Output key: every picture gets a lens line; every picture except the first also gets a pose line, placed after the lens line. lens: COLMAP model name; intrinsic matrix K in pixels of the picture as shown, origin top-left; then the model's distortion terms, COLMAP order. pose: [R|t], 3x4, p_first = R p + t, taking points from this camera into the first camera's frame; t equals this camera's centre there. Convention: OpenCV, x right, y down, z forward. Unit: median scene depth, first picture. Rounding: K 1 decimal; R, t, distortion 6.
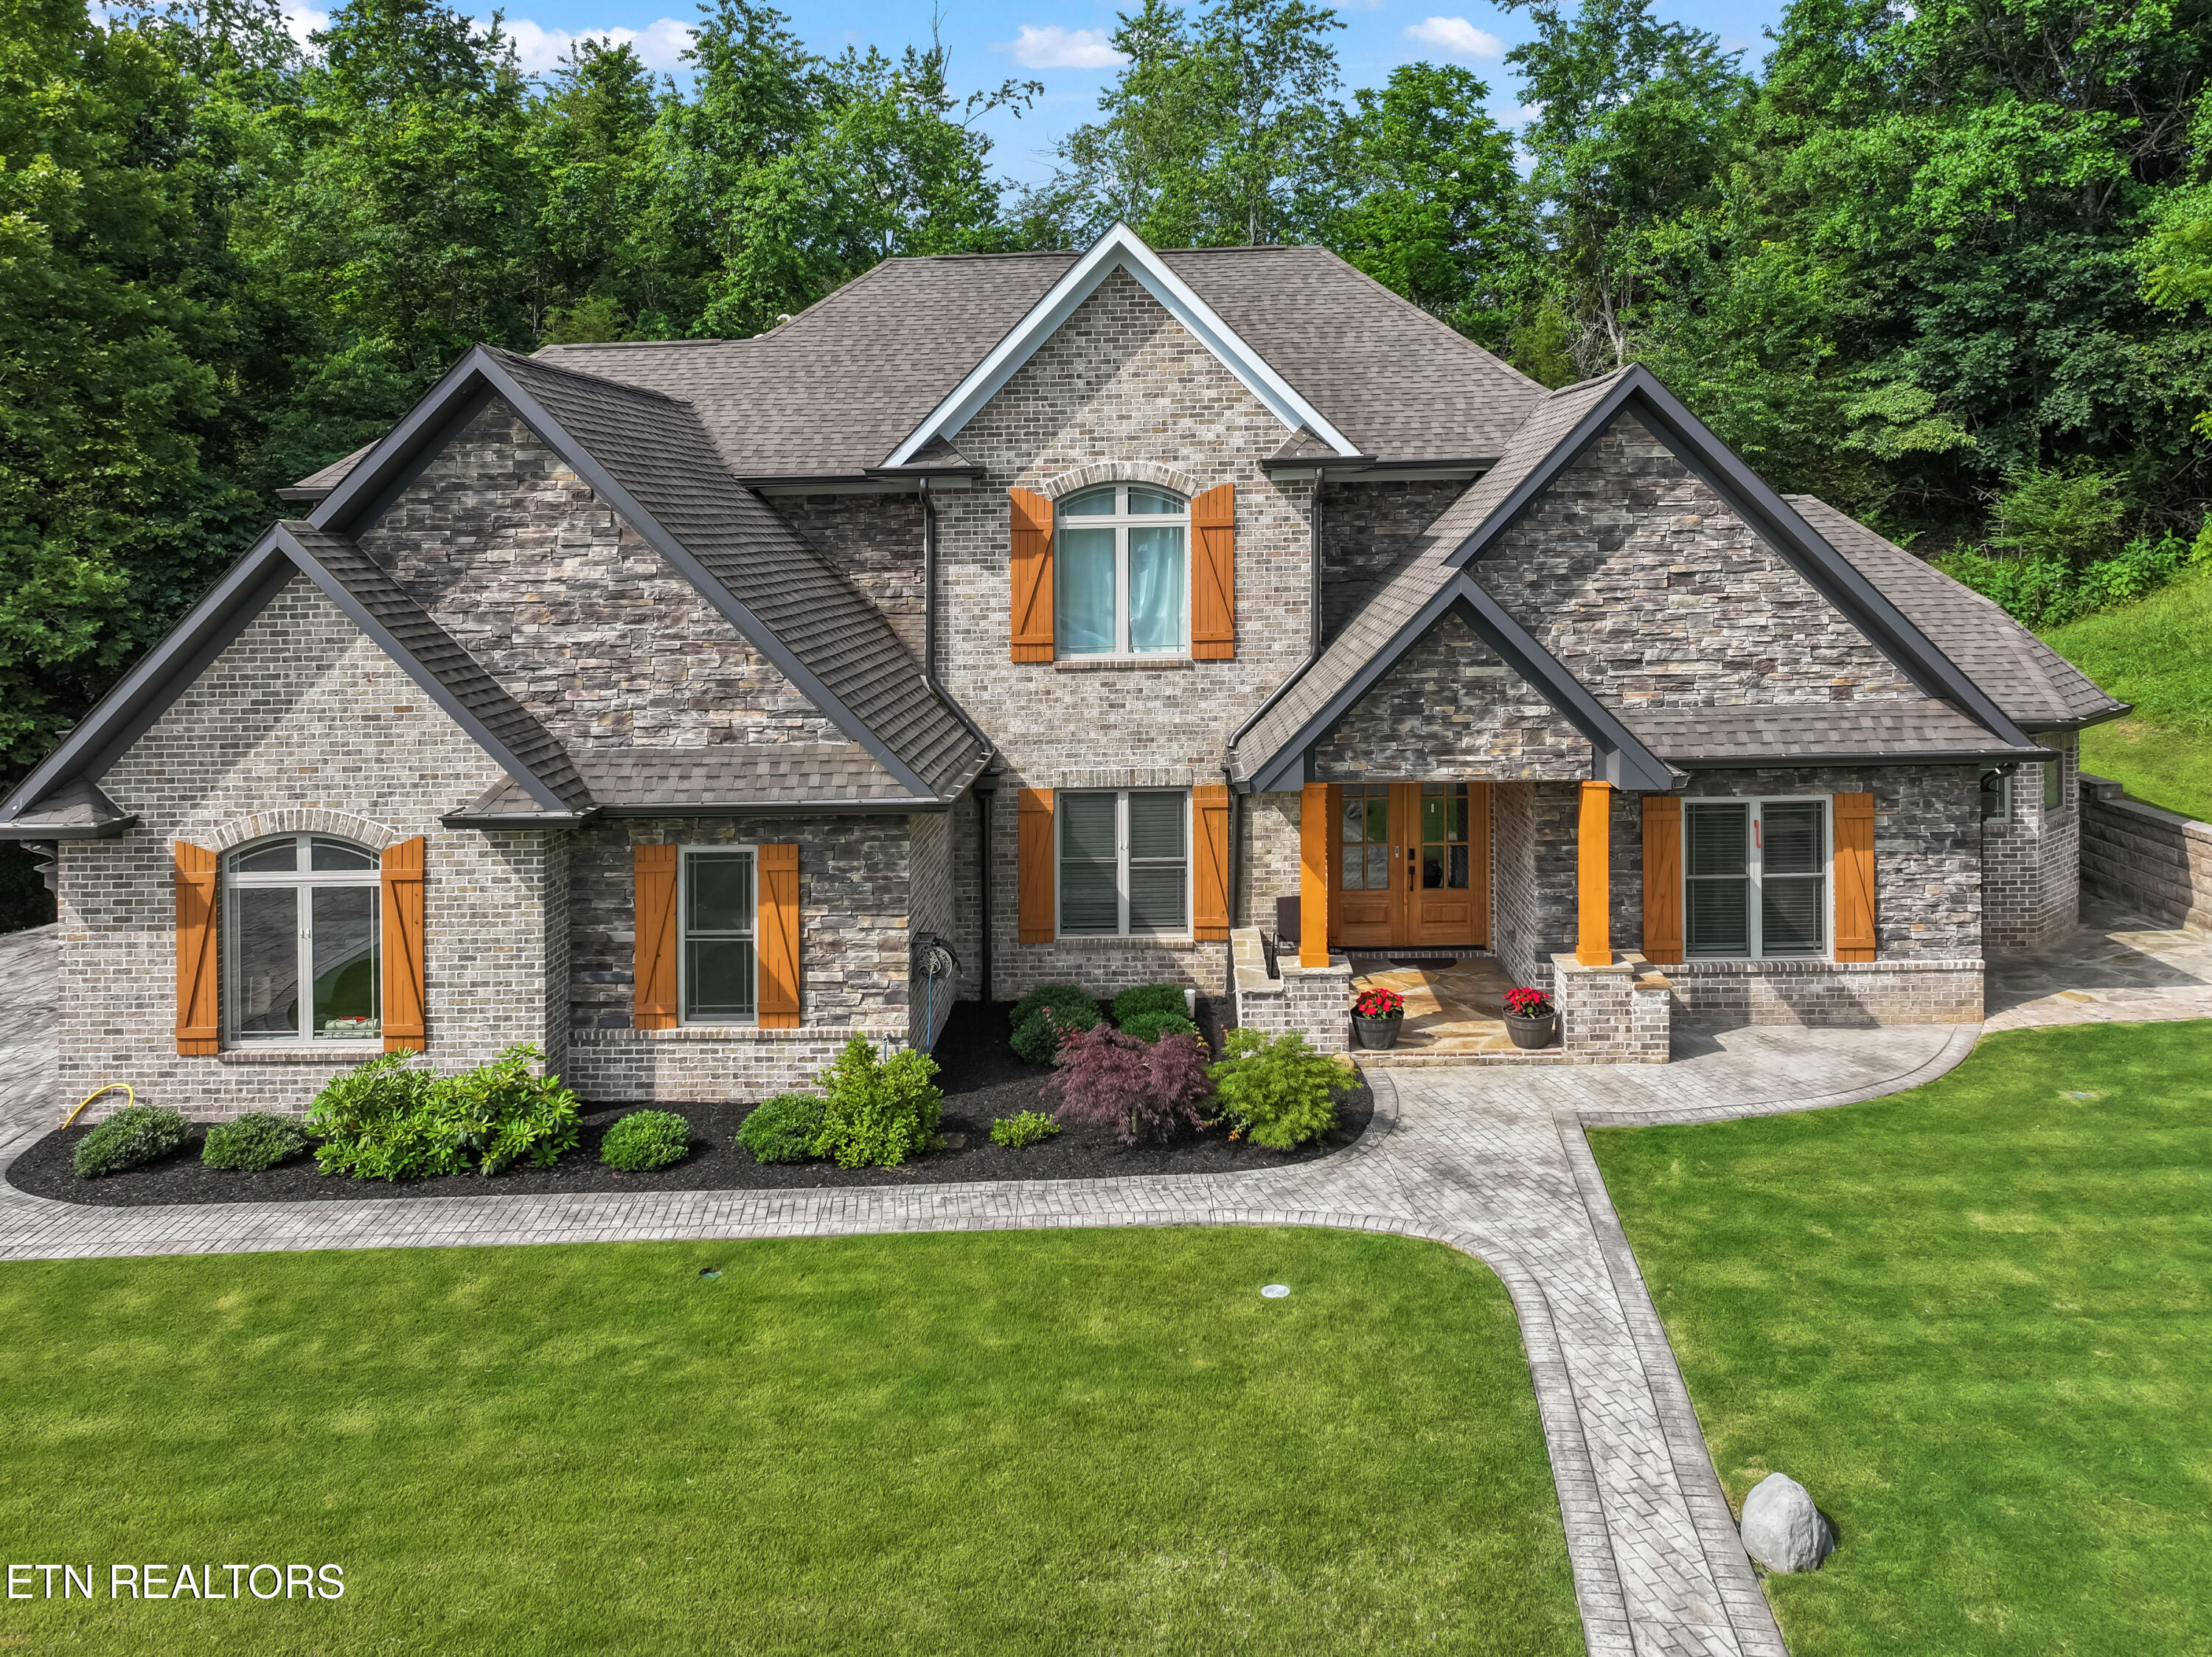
lens RADIAL K [[1654.3, 0, 1136.5], [0, 1654.3, 510.9], [0, 0, 1]] dist [0.000324, -0.000993]
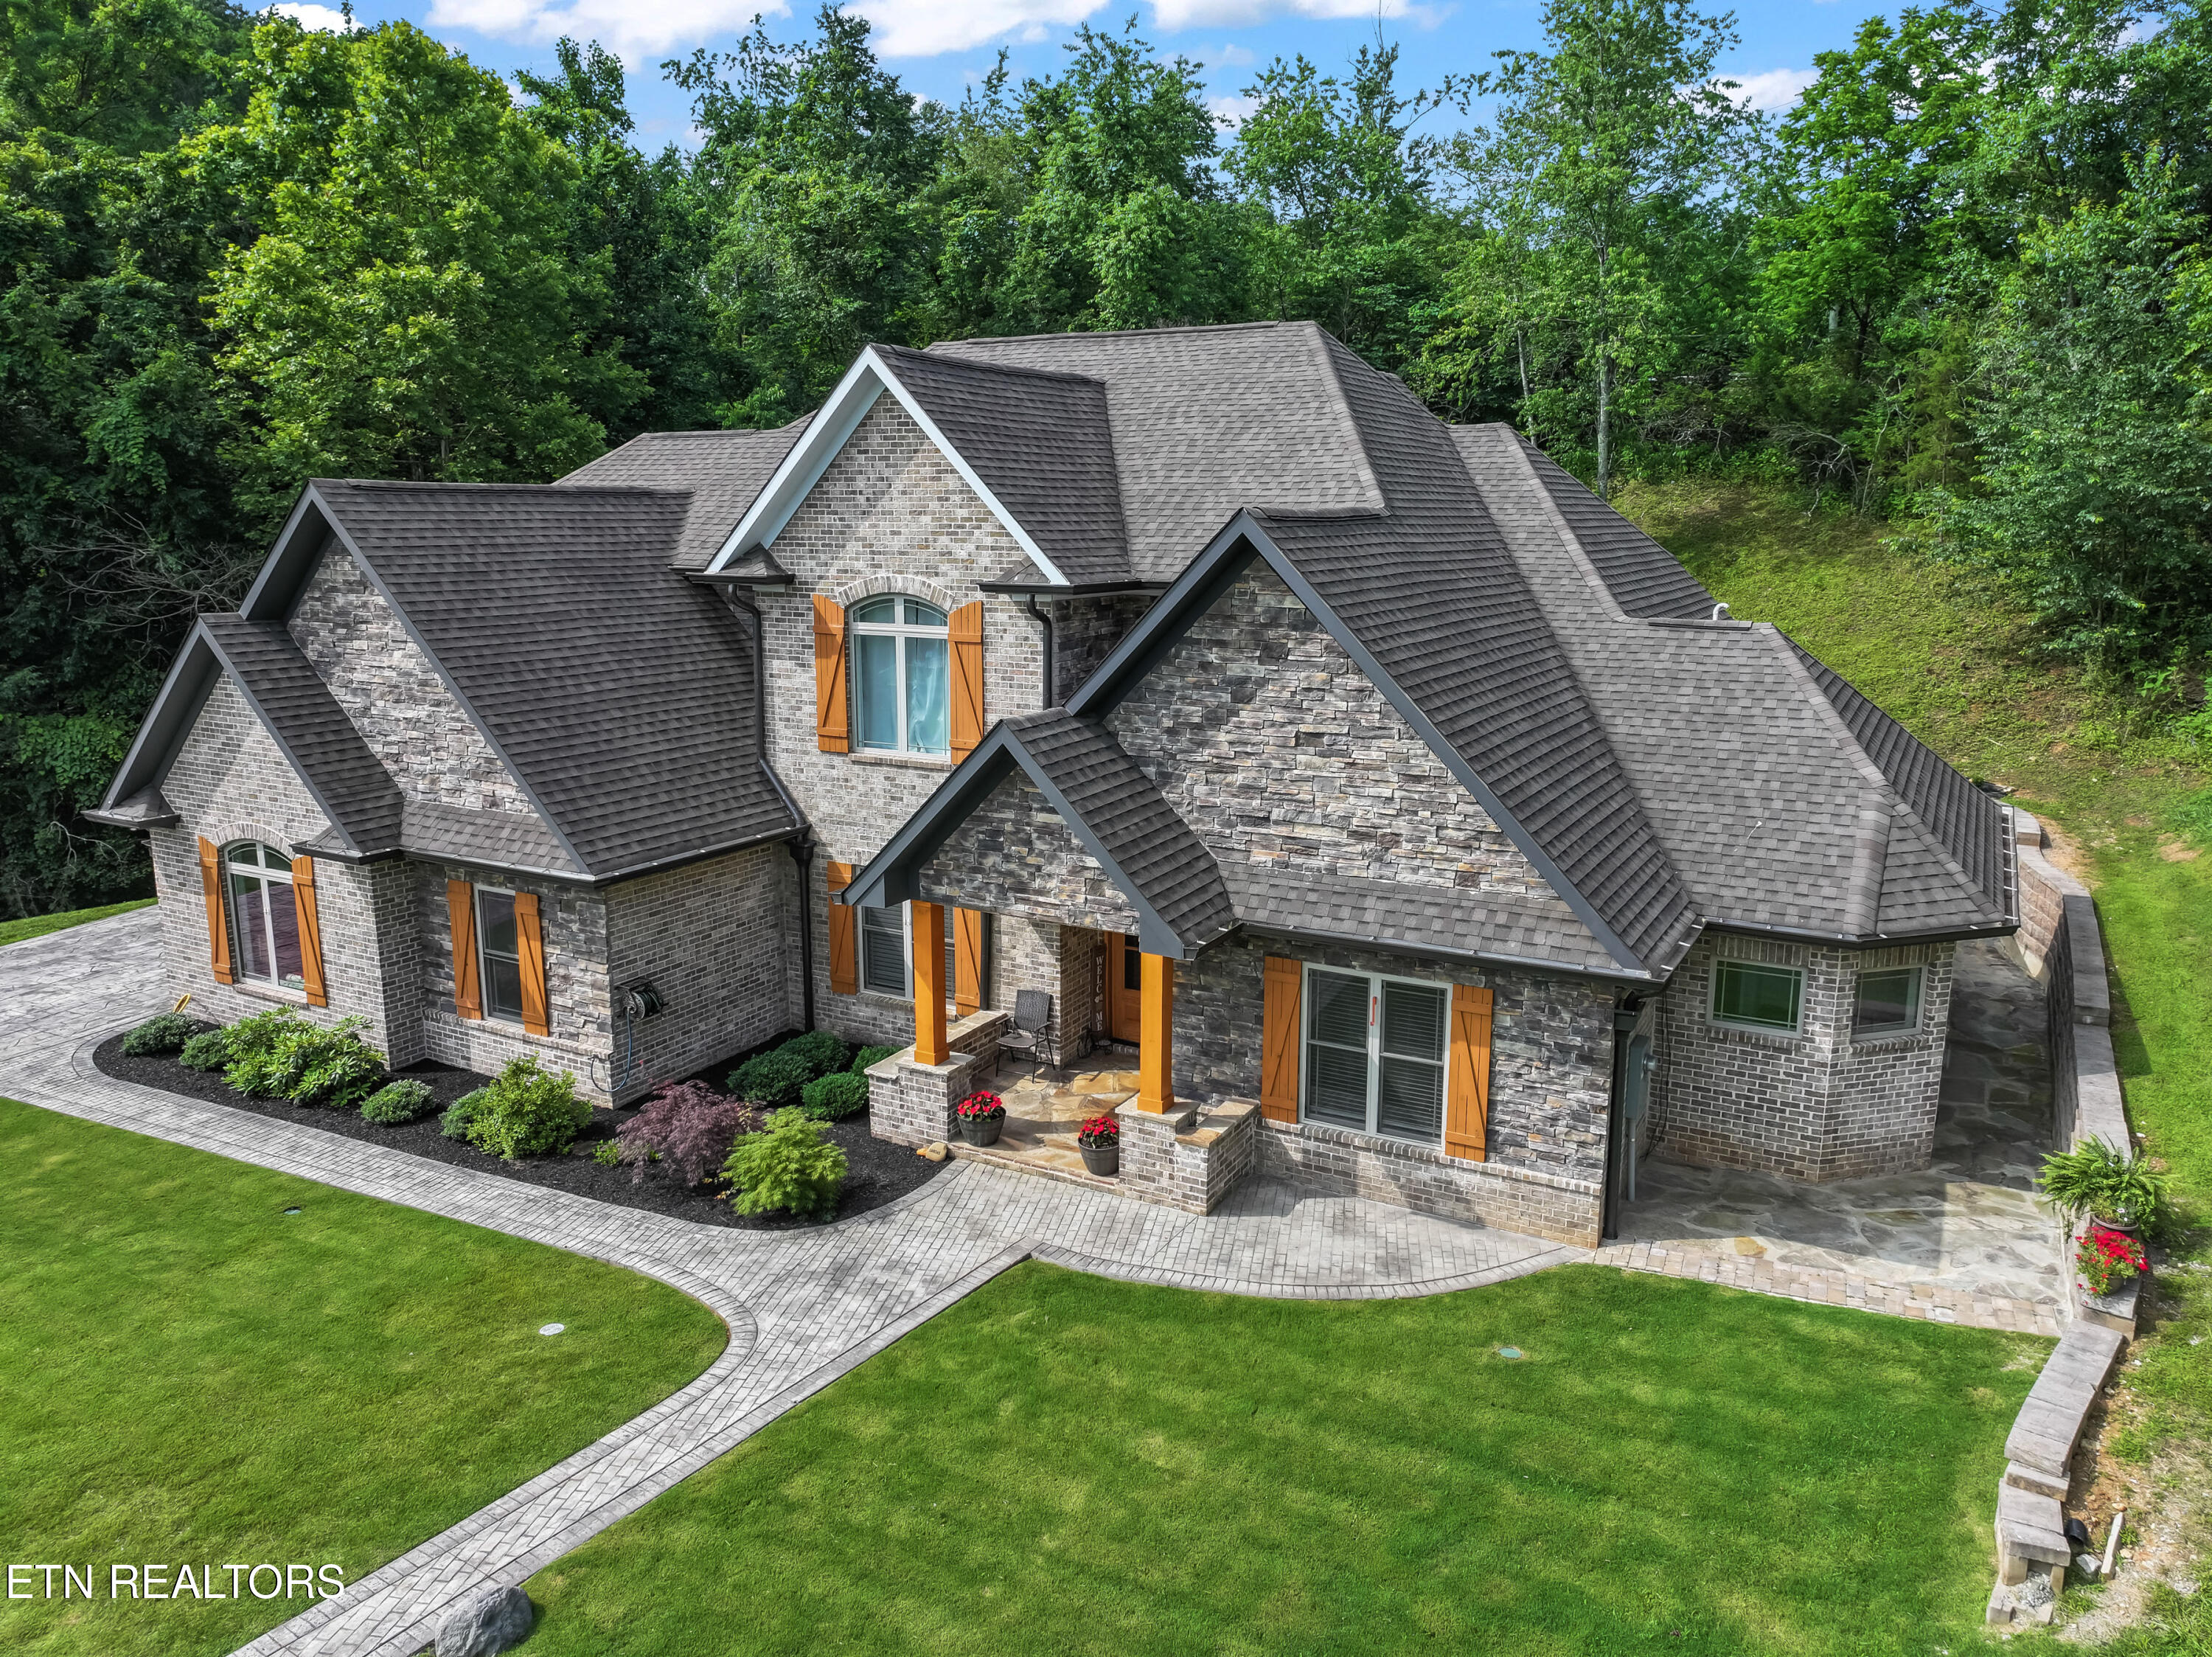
lens RADIAL K [[1579.1, 0, 1110.8], [0, 1579.1, 797.9], [0, 0, 1]] dist [-0.007132, 0.026410]
pose [[0.893237, 0.106625, -0.436759, 0.624752], [-0.019471, 0.979733, 0.199360, -0.102806], [0.449164, -0.169572, 0.877210, 0.158200]]
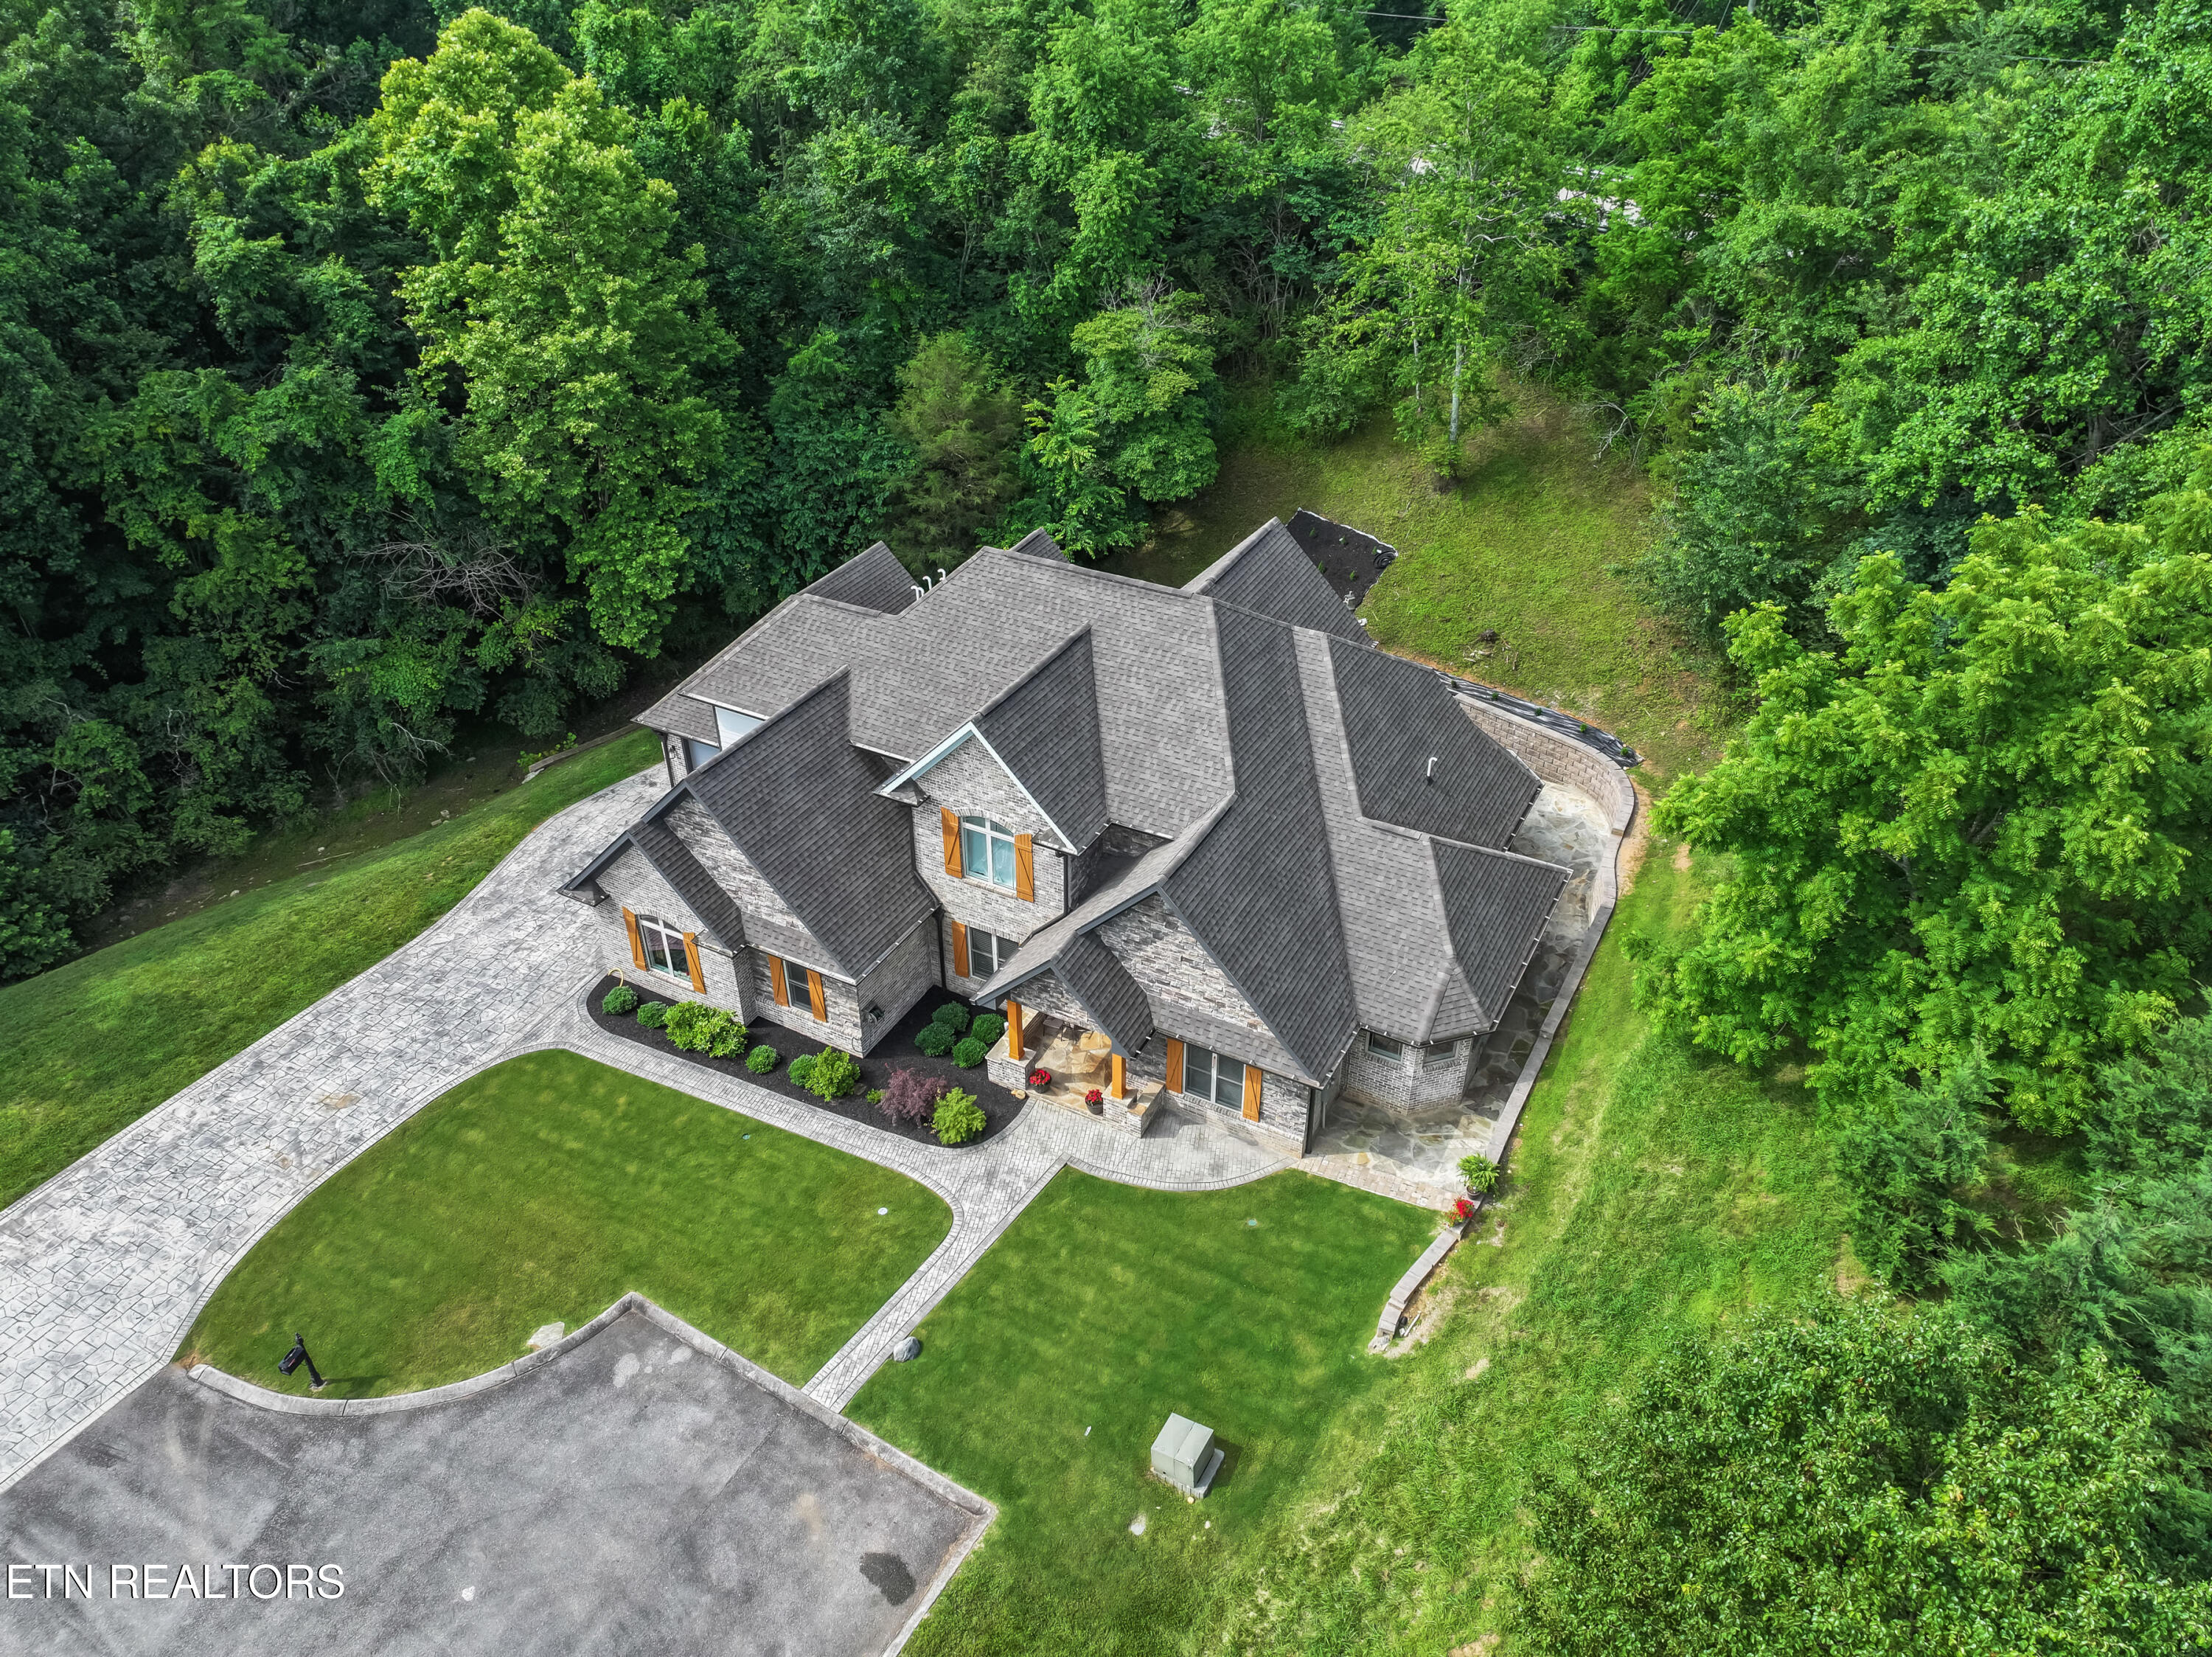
lens RADIAL K [[1543.2, 0, 1106.0], [0, 1543.2, 828.5], [0, 0, 1]] dist [0.000278, 0.014745]
pose [[0.899109, 0.258810, -0.353017, 0.886803], [-0.015559, 0.824868, 0.565111, -1.204376], [0.437449, -0.502604, 0.745673, -0.422160]]
